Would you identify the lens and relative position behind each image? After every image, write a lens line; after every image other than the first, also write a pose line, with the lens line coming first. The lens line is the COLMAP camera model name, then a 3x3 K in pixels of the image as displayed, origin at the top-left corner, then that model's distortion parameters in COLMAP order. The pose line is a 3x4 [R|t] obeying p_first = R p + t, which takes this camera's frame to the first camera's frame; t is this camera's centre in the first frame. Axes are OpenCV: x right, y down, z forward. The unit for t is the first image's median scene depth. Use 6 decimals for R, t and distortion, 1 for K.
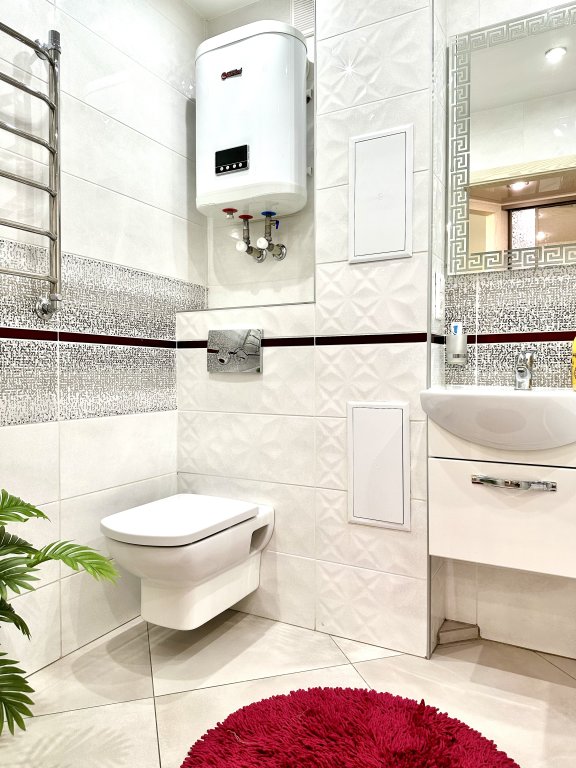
lens RADIAL K [[535.8, 0, 285.2], [0, 535.8, 383.9], [0, 0, 1]] dist [0.065446, -0.083684]
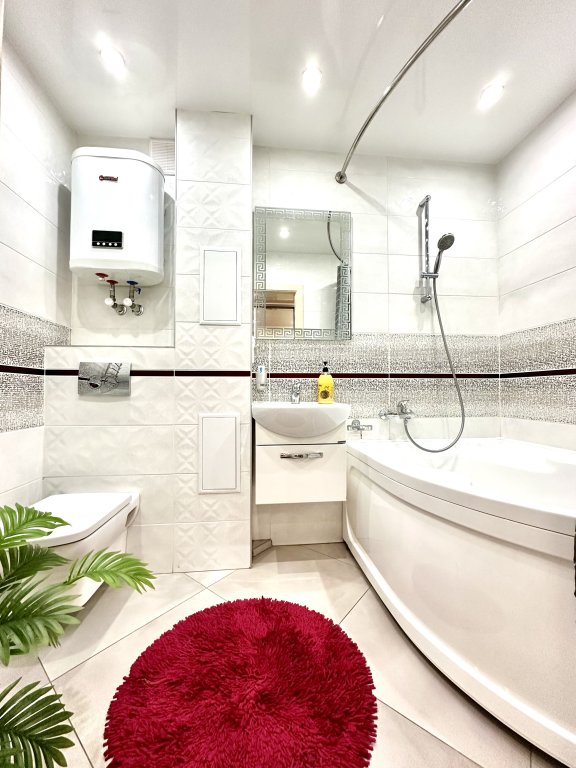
lens RADIAL K [[303.6, 0, 286.9], [0, 303.6, 384.9], [0, 0, 1]] dist [-0.007004, -0.000448]
pose [[0.823168, 0.013044, 0.567648, -0.168557], [0.015426, 0.998853, -0.045322, -0.006083], [-0.567588, 0.046064, 0.822023, 0.147835]]
